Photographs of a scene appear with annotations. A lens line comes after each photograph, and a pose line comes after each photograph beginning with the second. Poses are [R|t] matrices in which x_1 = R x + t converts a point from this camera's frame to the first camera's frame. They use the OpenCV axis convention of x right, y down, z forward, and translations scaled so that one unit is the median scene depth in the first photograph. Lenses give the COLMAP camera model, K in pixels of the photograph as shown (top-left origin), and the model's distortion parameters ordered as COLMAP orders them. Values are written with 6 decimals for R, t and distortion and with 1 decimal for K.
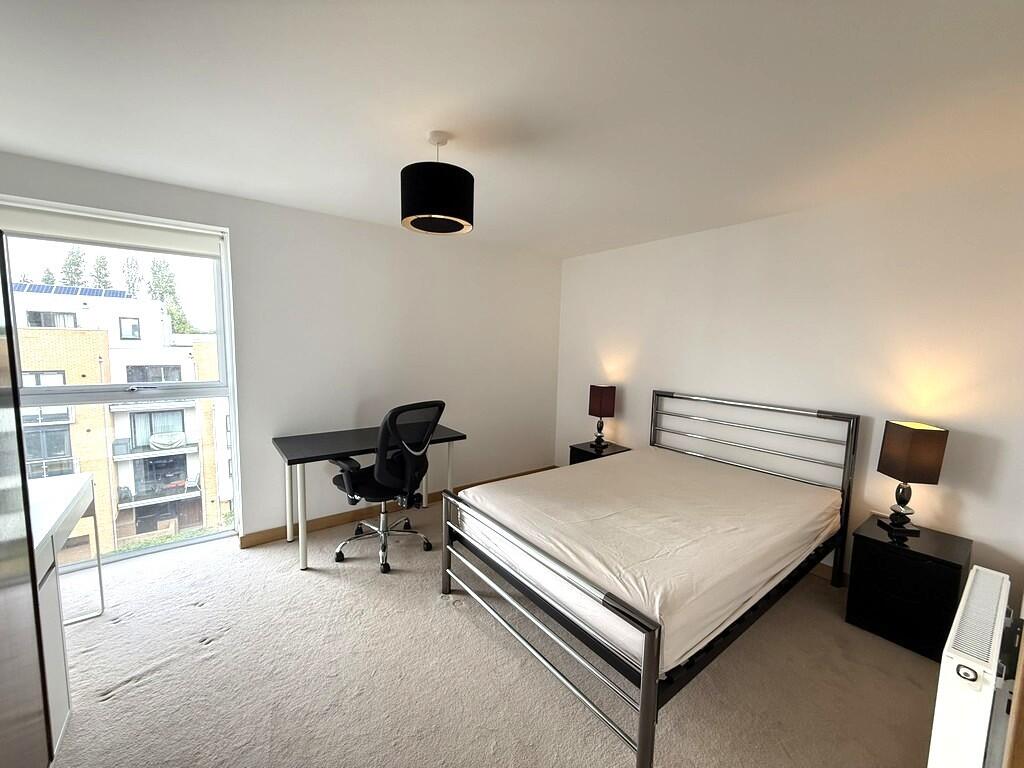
lens RADIAL K [[407.1, 0, 508.8], [0, 407.1, 383.5], [0, 0, 1]] dist [0.000789, -0.000187]
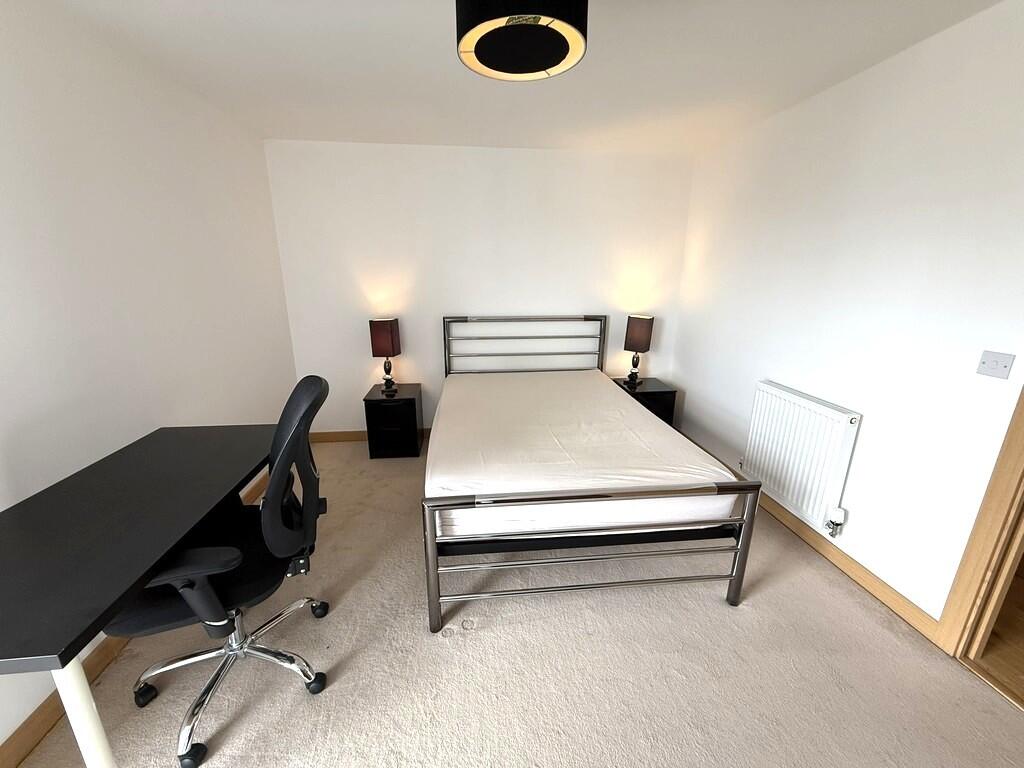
lens RADIAL K [[407.1, 0, 508.8], [0, 407.1, 383.5], [0, 0, 1]] dist [0.000789, -0.000187]
pose [[0.511928, -0.251092, 0.821513, -0.539130], [0.096797, 0.967098, 0.235270, -0.058686], [-0.853557, -0.040921, 0.519389, 0.505813]]
